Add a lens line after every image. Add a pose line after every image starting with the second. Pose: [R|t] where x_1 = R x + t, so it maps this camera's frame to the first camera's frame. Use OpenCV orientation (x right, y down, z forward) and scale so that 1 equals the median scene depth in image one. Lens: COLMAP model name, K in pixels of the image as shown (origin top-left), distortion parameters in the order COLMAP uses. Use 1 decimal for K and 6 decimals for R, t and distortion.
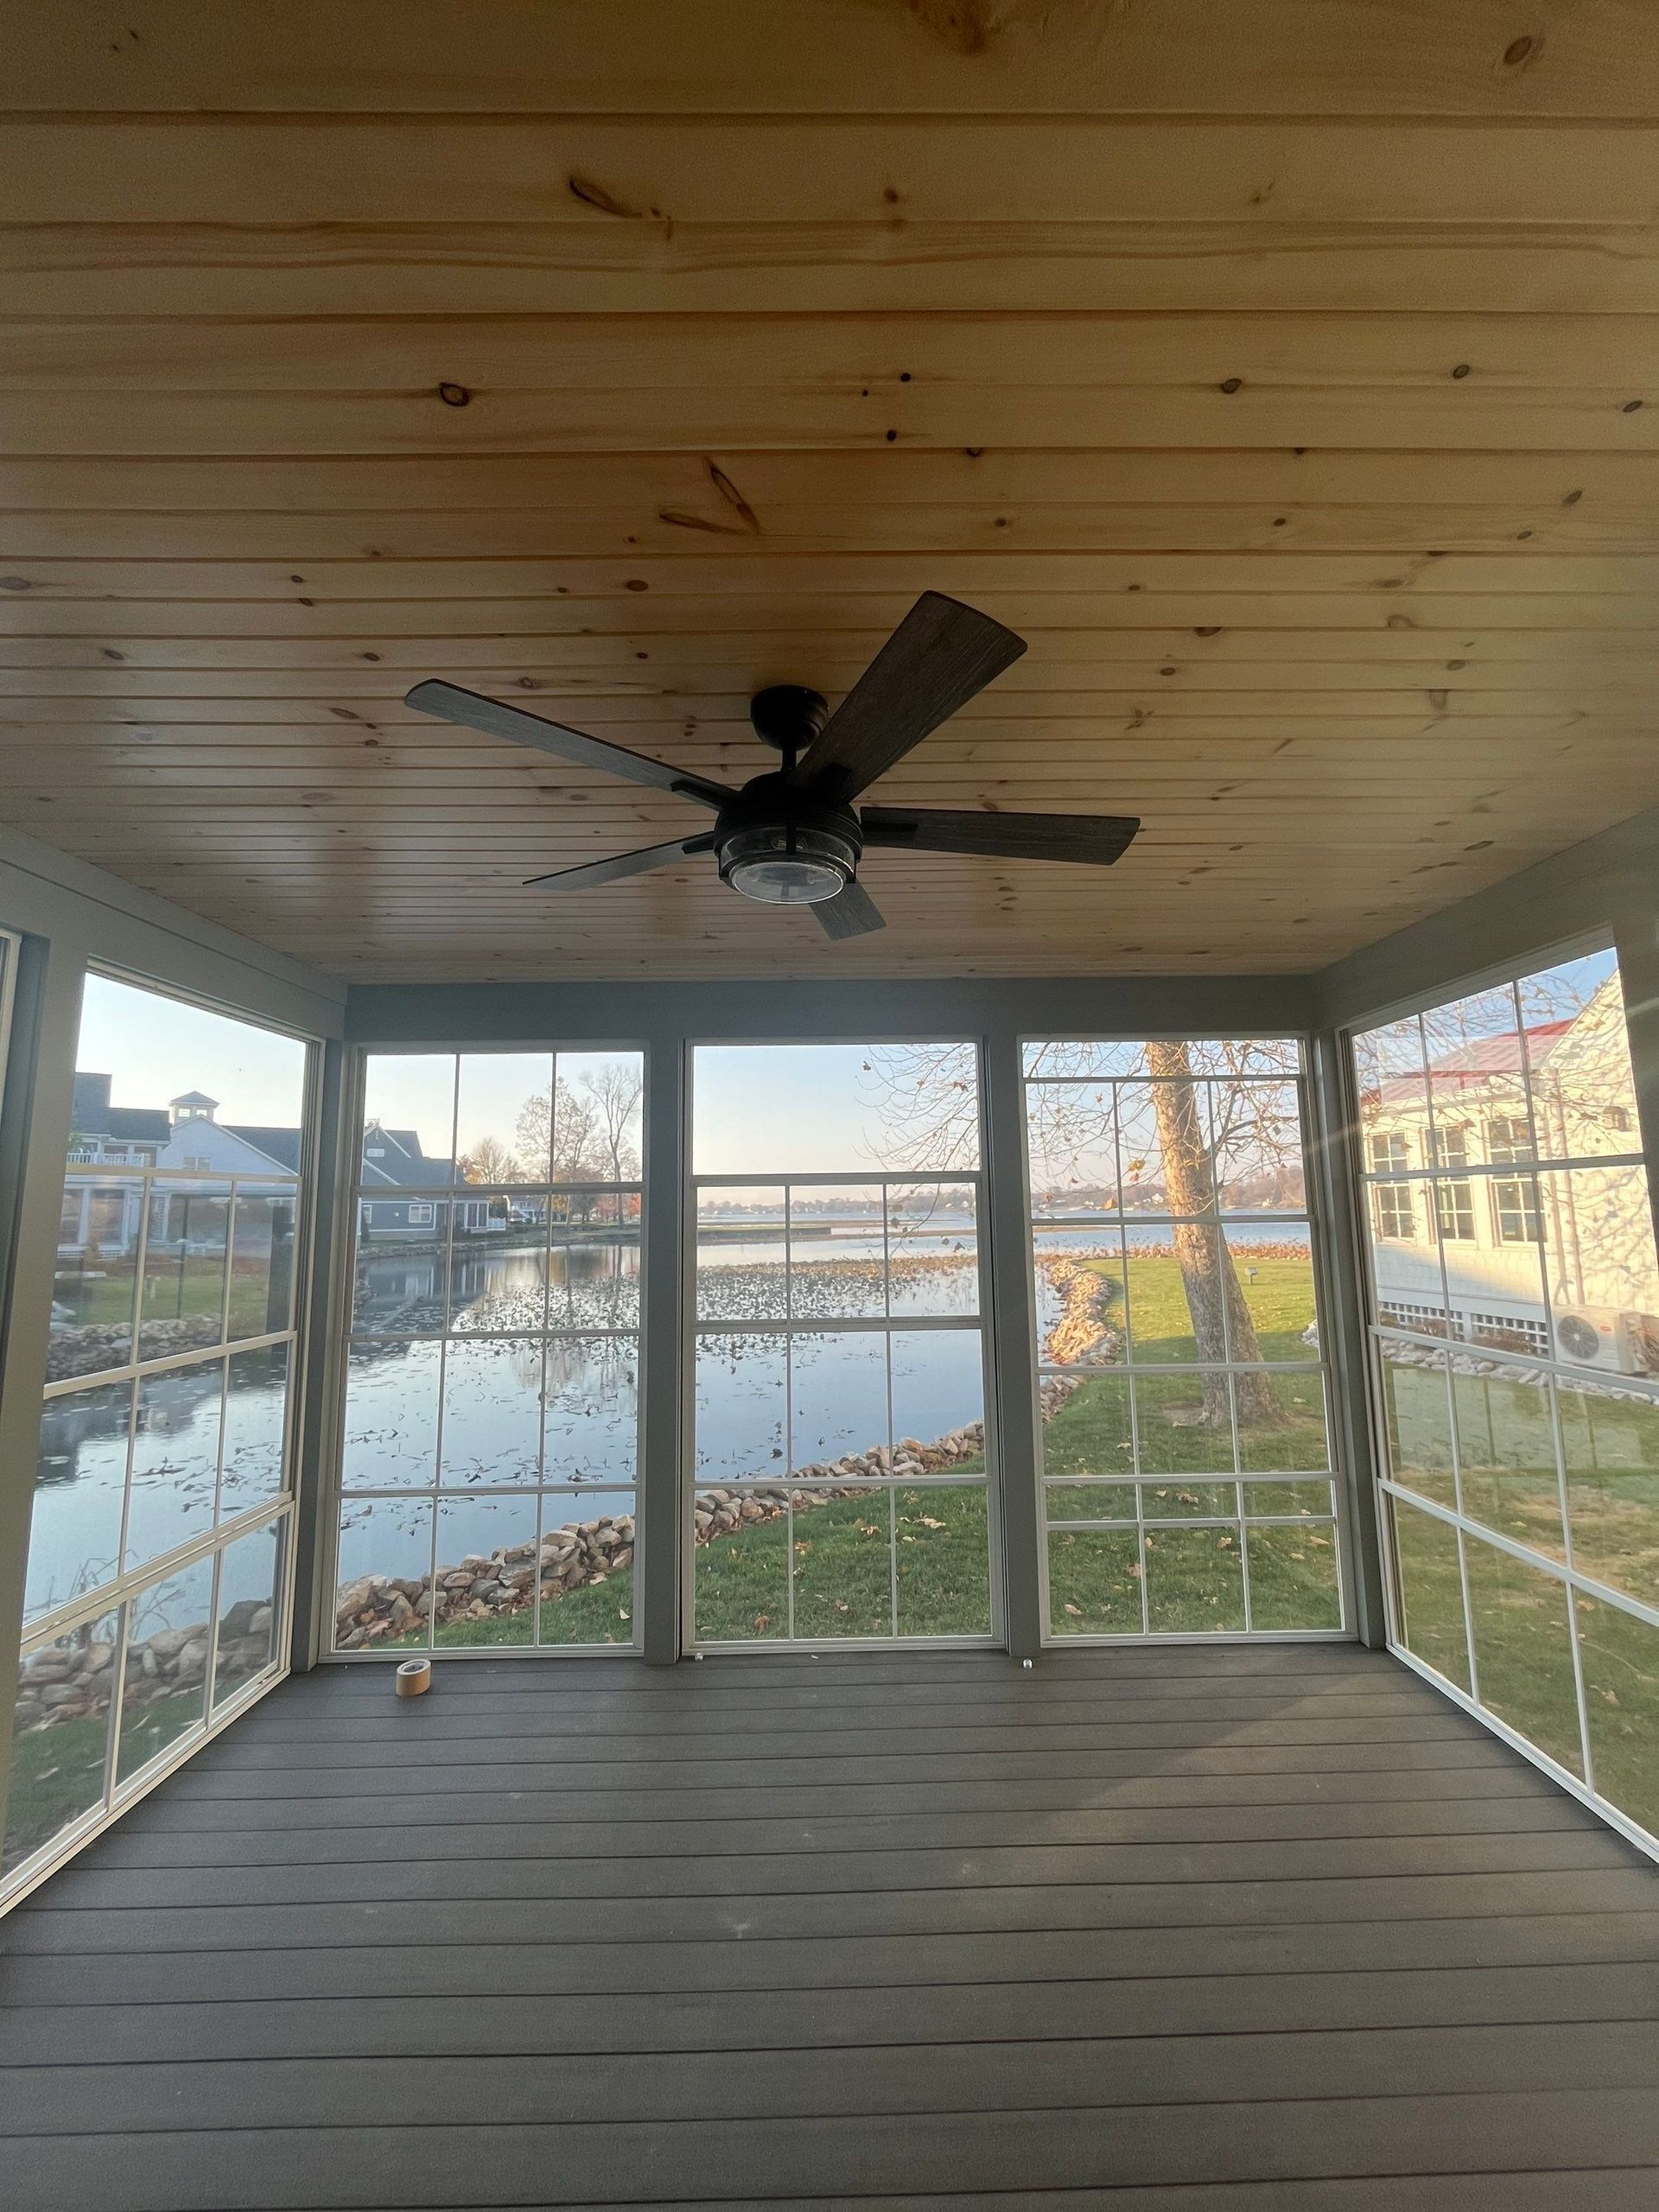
lens RADIAL K [[894.5, 0, 837.1], [0, 894.5, 1099.8], [0, 0, 1]] dist [-0.002163, 0.000327]
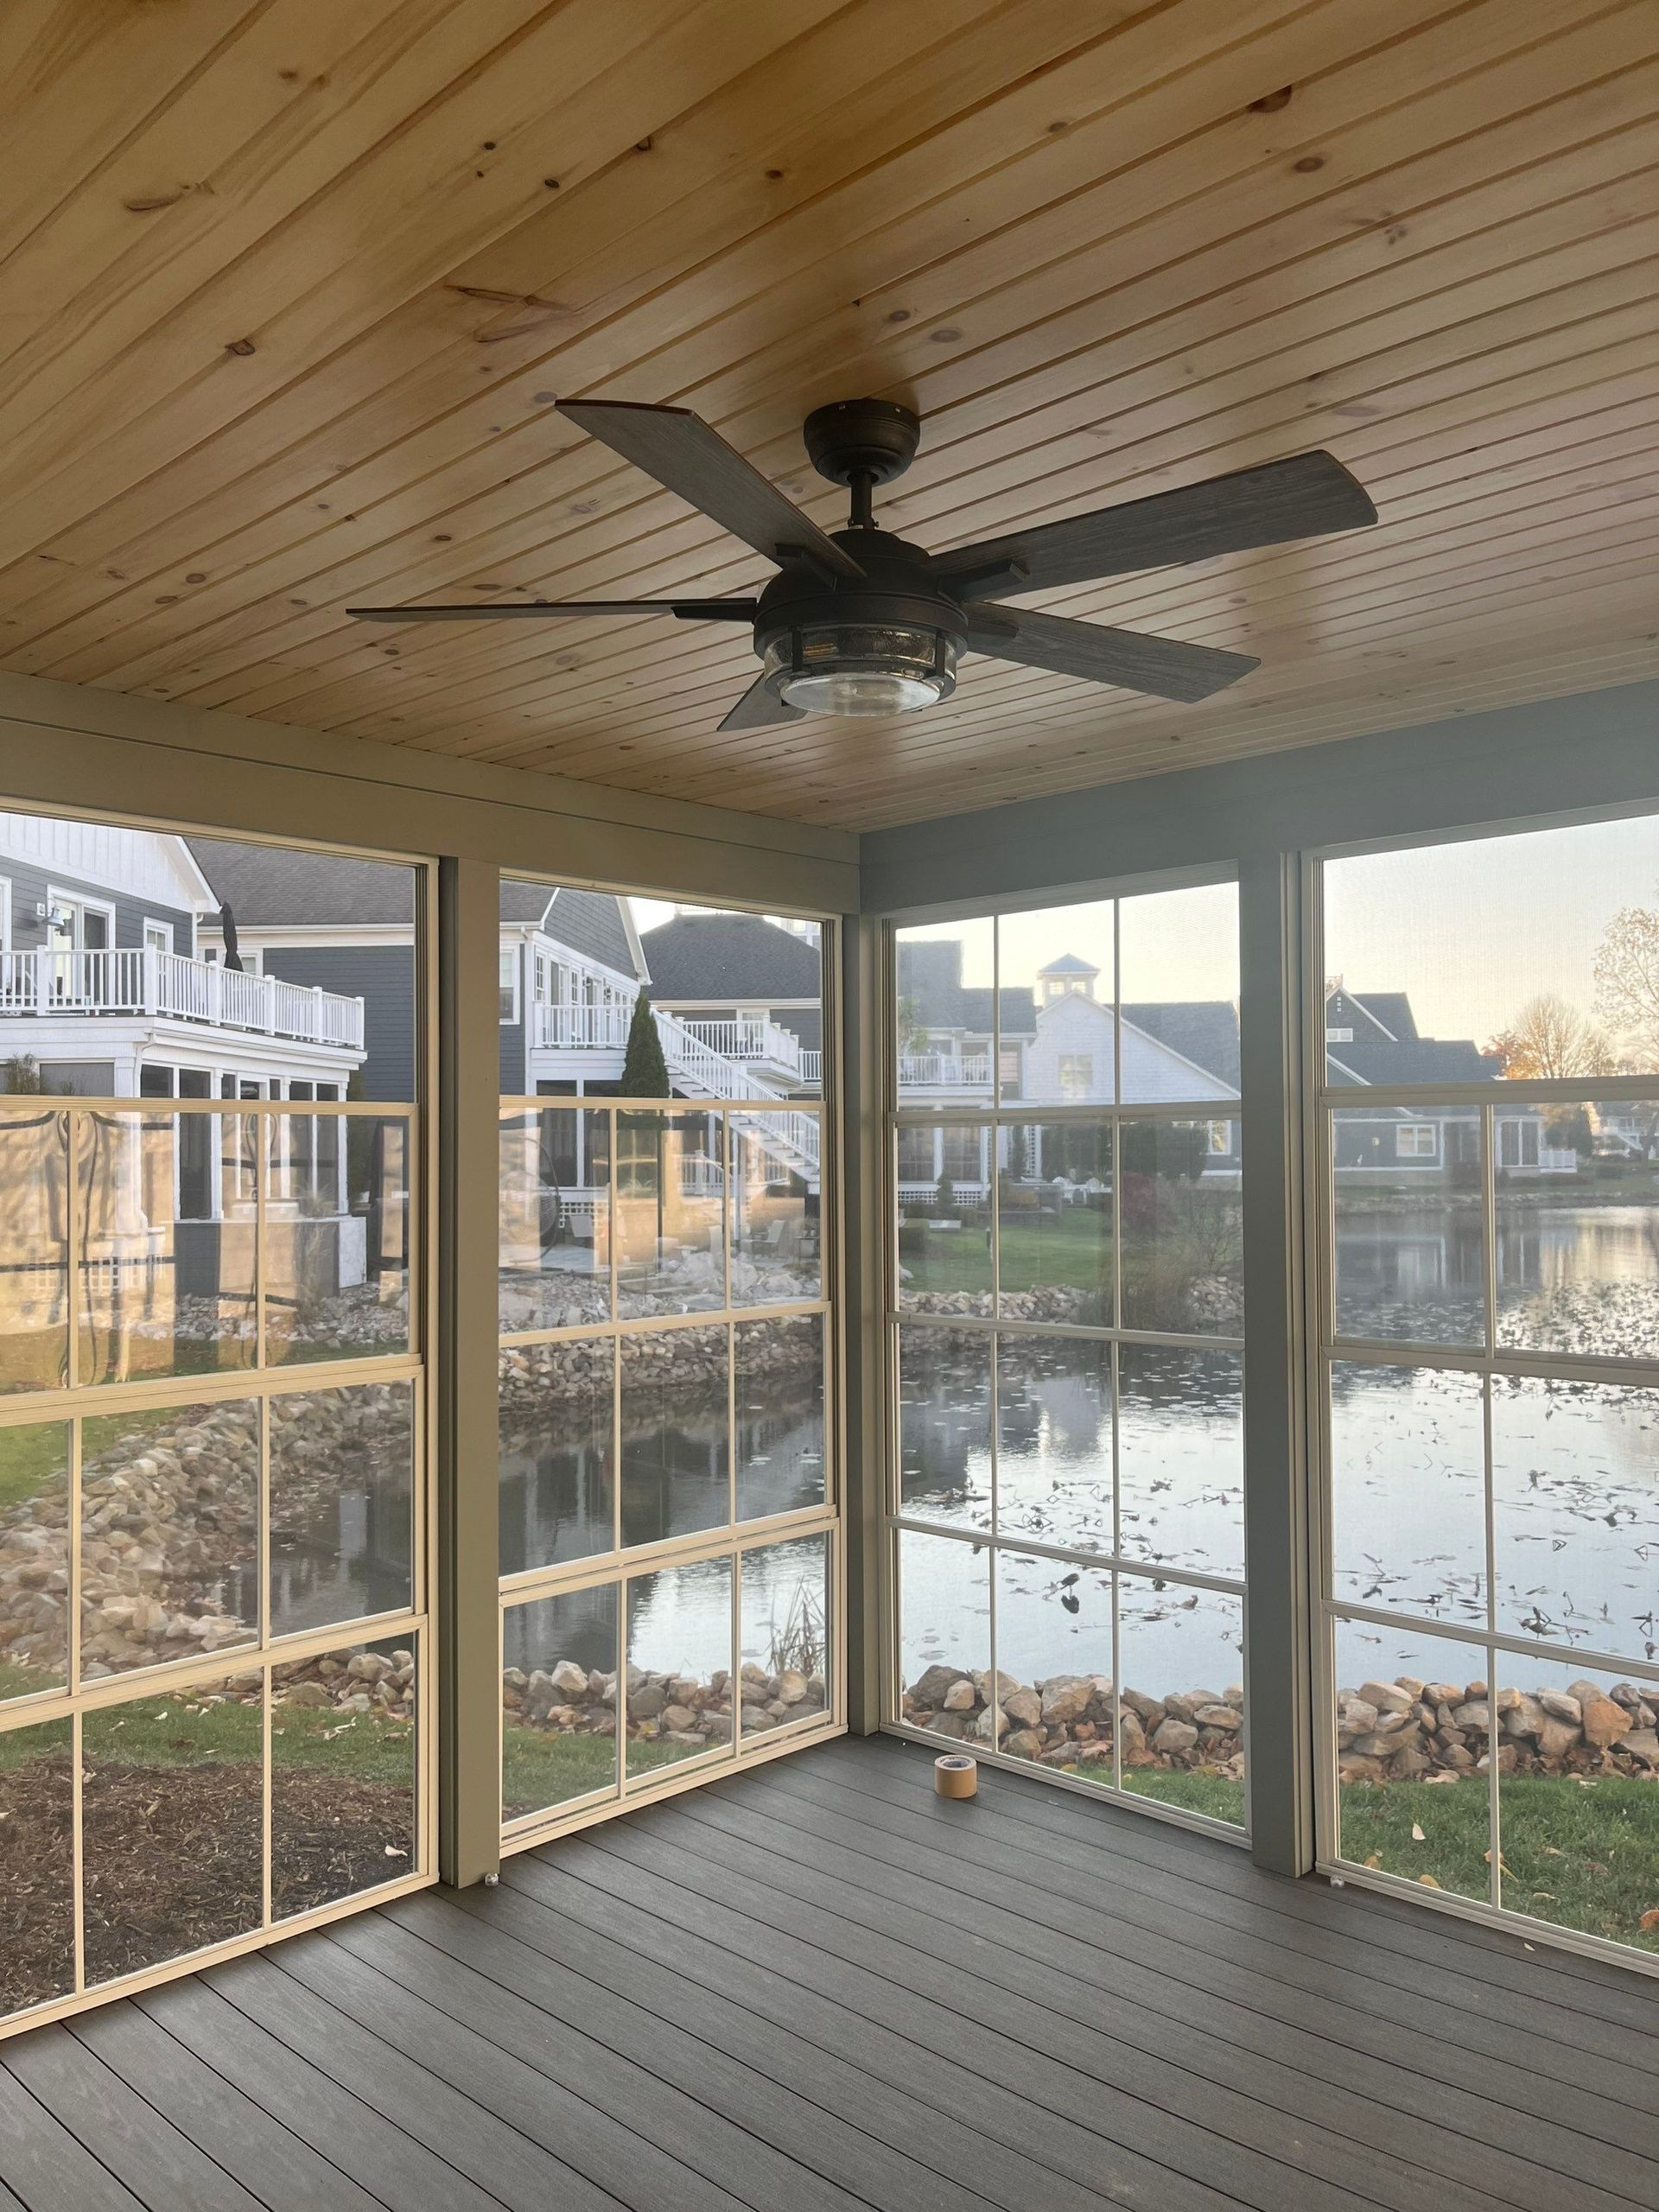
lens RADIAL K [[1664.2, 0, 815.9], [0, 1664.2, 1121.0], [0, 0, 1]] dist [0.070289, -0.092010]
pose [[0.703716, -0.005531, -0.710460, 0.234255], [0.087118, 0.993096, 0.078559, -0.005092], [0.705121, -0.117177, 0.699339, 0.007073]]
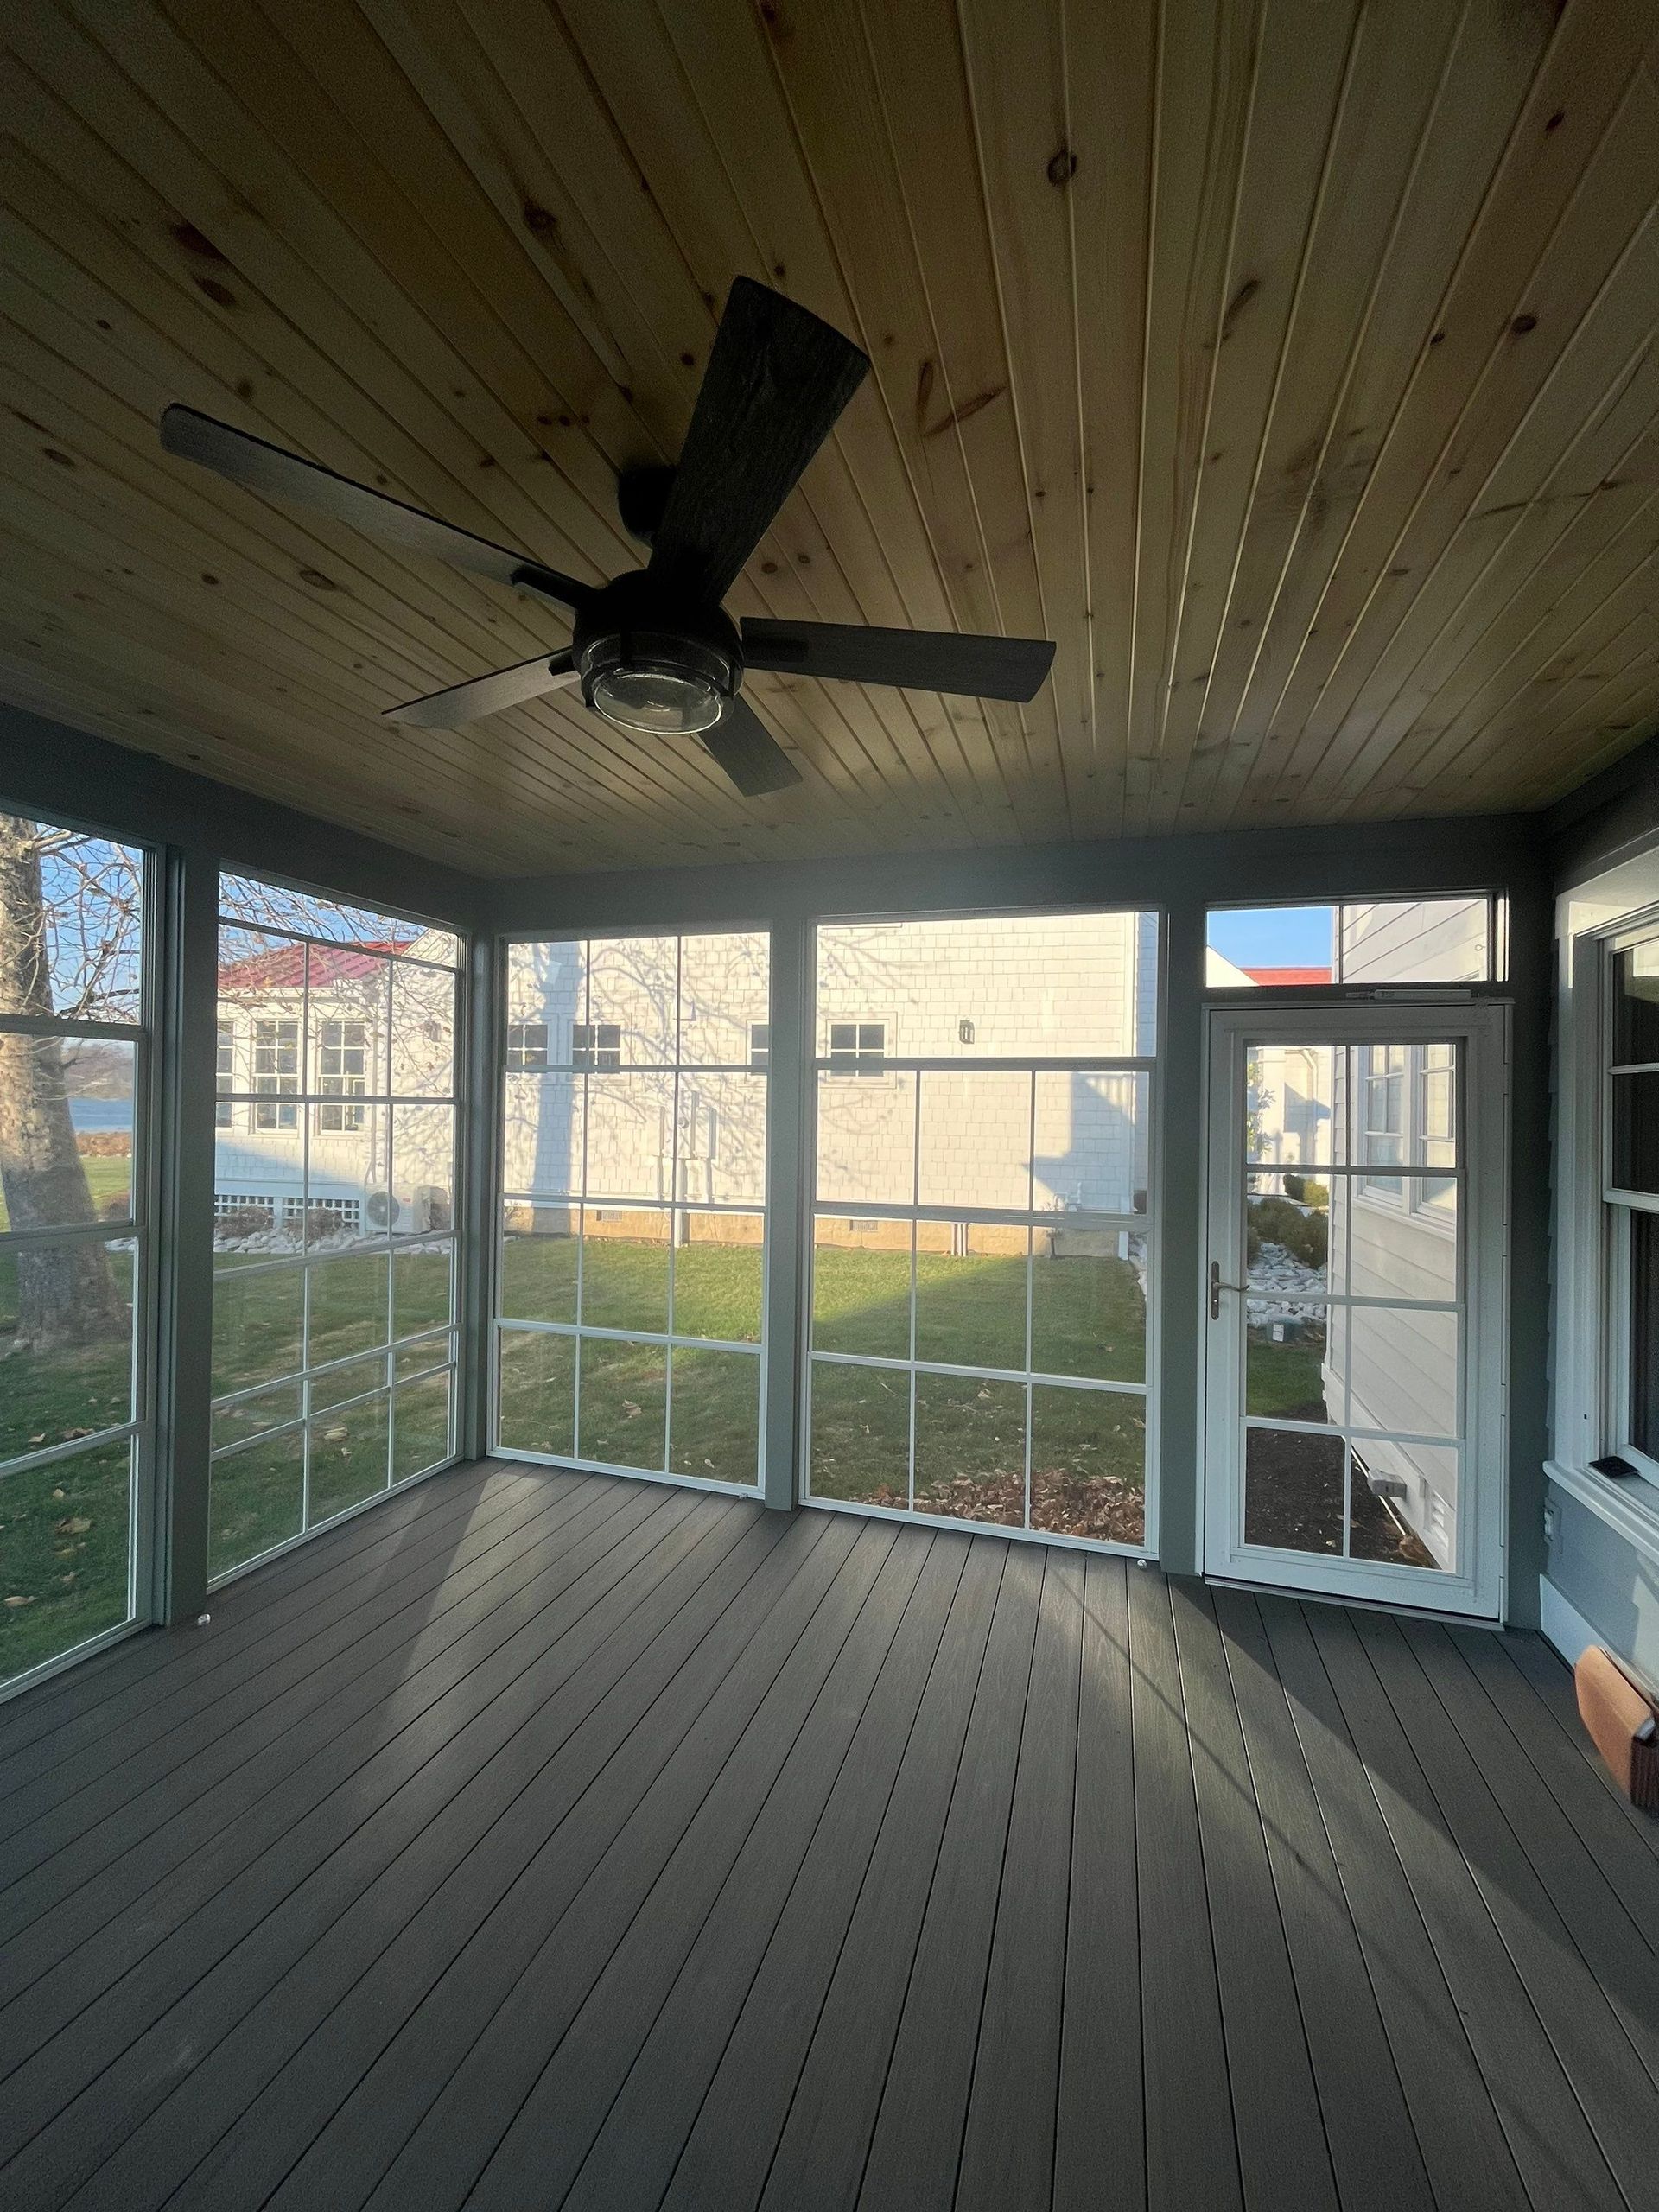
lens RADIAL K [[910.9, 0, 829.5], [0, 910.9, 1106.0], [0, 0, 1]] dist [0.001028, 0.000166]
pose [[0.303164, 0.022277, 0.952678, -0.307490], [-0.141720, 0.989663, 0.021956, 0.037542], [-0.942341, -0.141670, 0.303187, 0.181765]]
